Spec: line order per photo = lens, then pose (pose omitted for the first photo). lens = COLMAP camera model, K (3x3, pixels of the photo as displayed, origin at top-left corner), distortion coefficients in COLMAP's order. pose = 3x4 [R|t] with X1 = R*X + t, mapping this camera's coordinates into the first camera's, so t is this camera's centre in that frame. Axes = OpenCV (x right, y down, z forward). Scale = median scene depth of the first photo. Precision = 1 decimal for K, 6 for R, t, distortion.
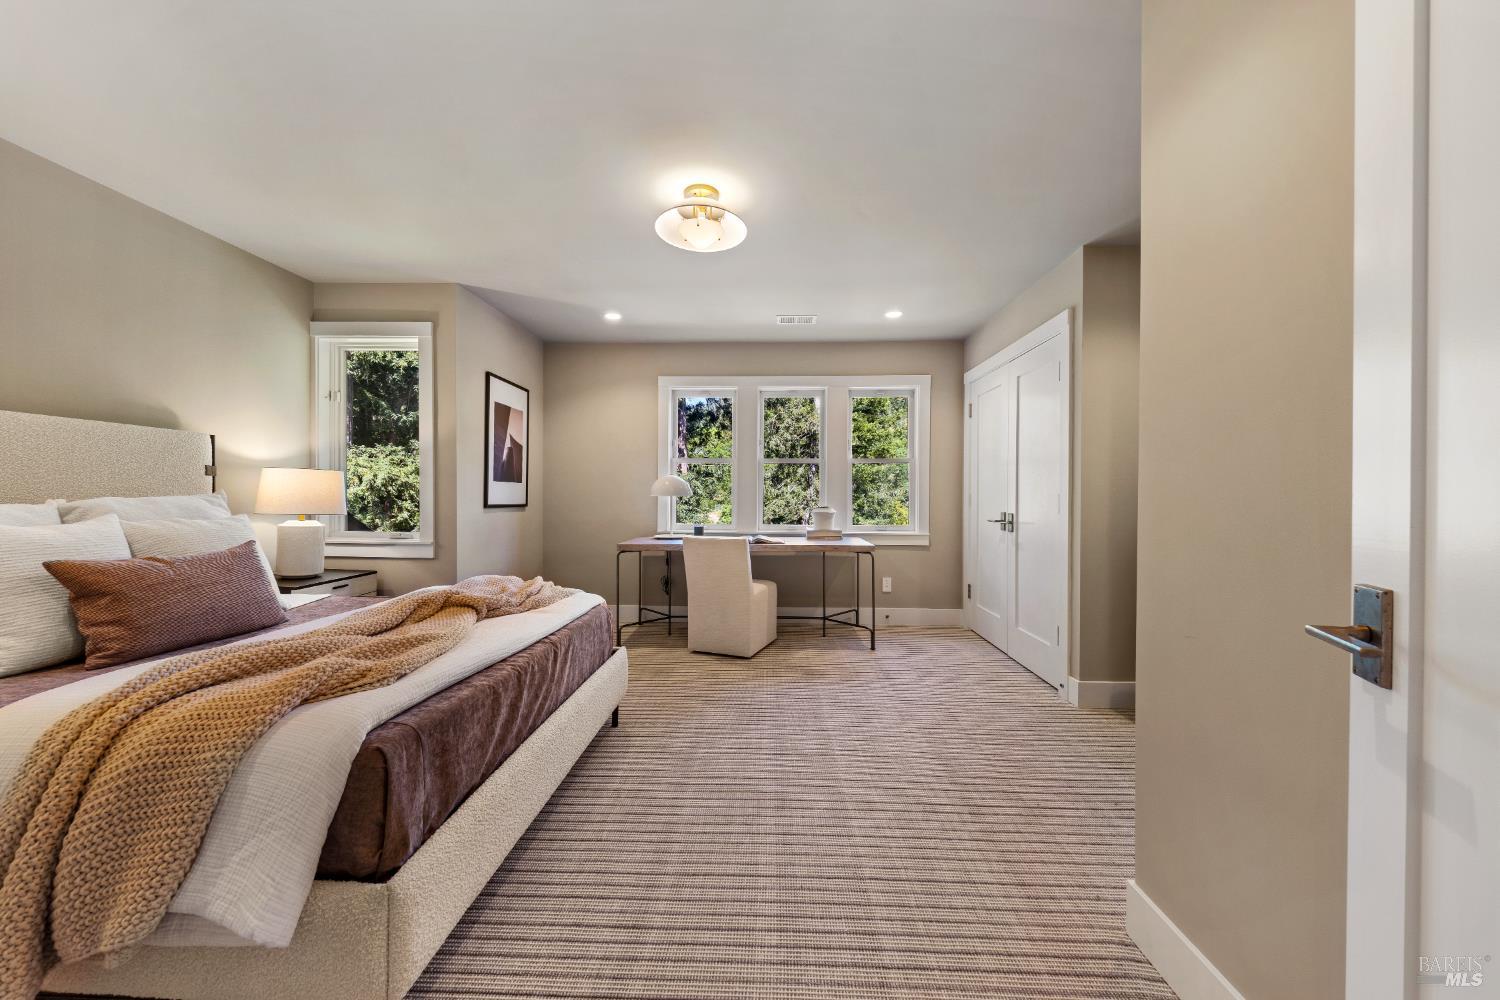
lens RADIAL K [[543.5, 0, 749.8], [0, 543.5, 498.1], [0, 0, 1]] dist [0.012197, -0.000263]
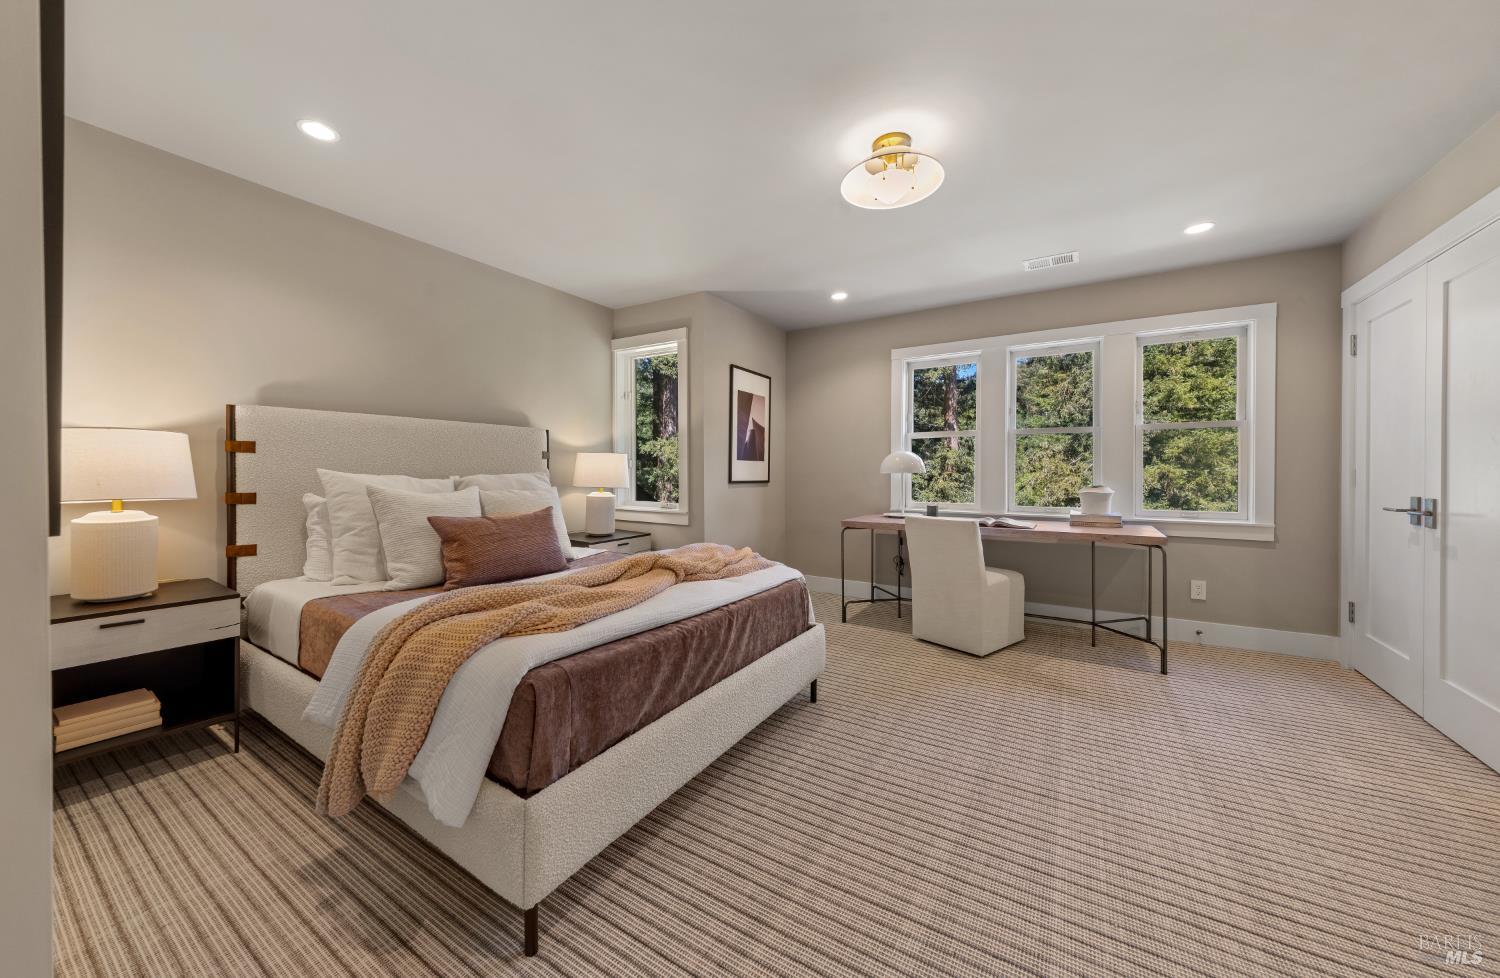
lens RADIAL K [[523.8, 0, 750.1], [0, 523.8, 475.4], [0, 0, 1]] dist [0.042109, -0.020293]
pose [[0.872492, 0.000508, -0.488628, 0.098101], [-0.000036, 1.000000, 0.000974, -0.000494], [0.488628, -0.000832, 0.872492, 0.070772]]
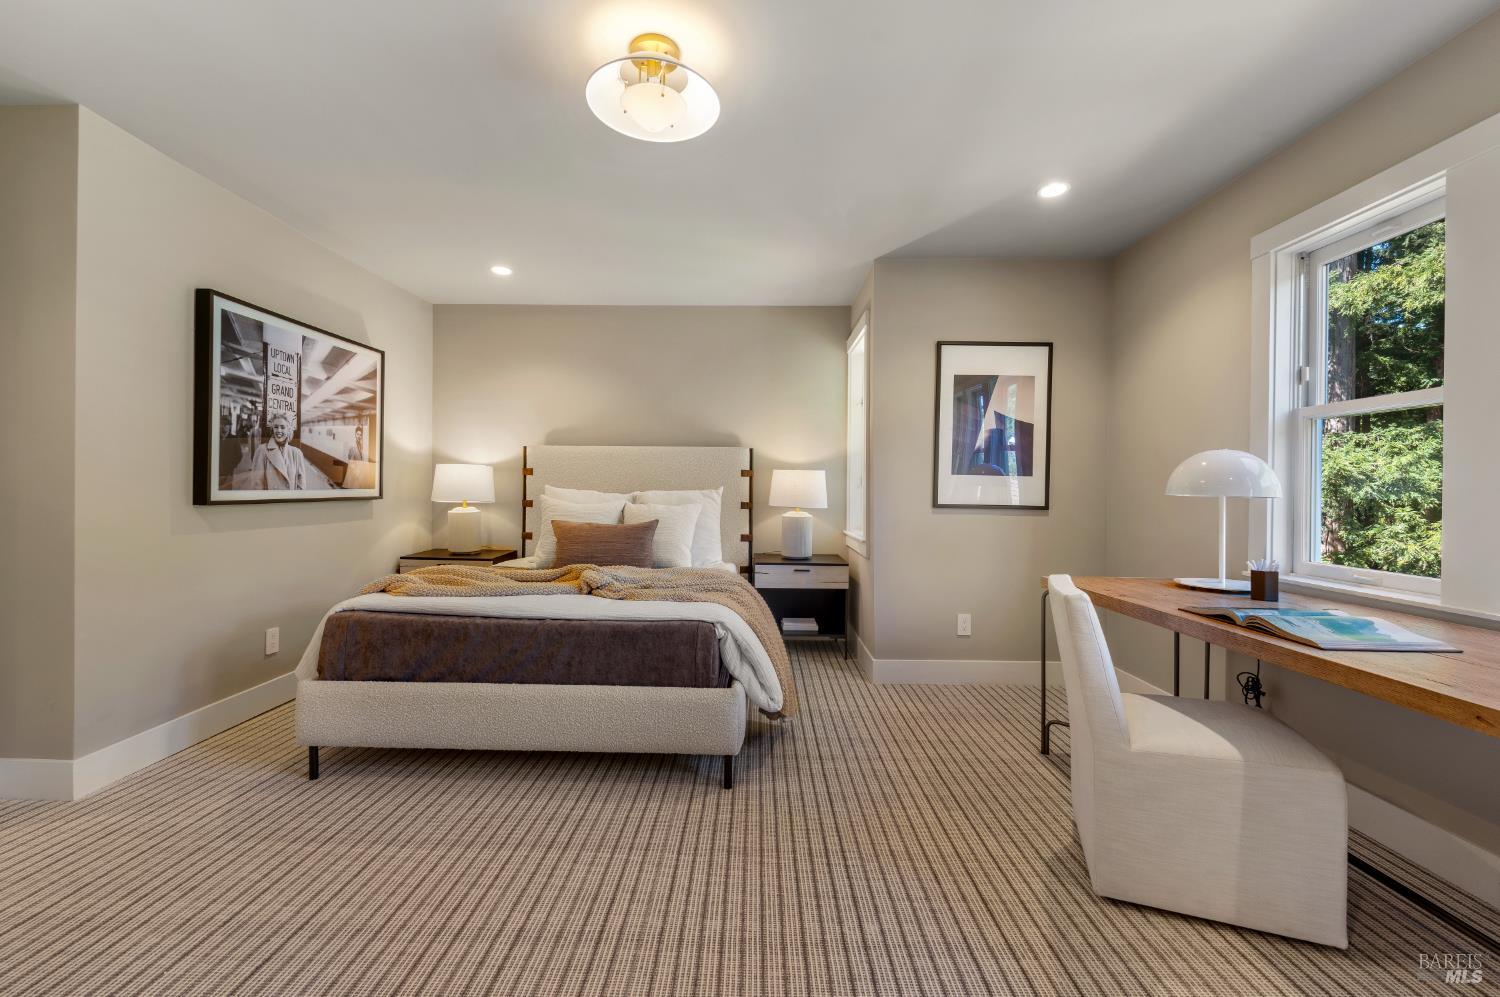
lens RADIAL K [[611.3, 0, 745.9], [0, 611.3, 495.2], [0, 0, 1]] dist [0.000797, -0.000001]
pose [[0.022159, 0.004613, -0.999744, 0.475755], [-0.016026, 0.999863, 0.004258, -0.000316], [0.999626, 0.015927, 0.022230, 0.769769]]
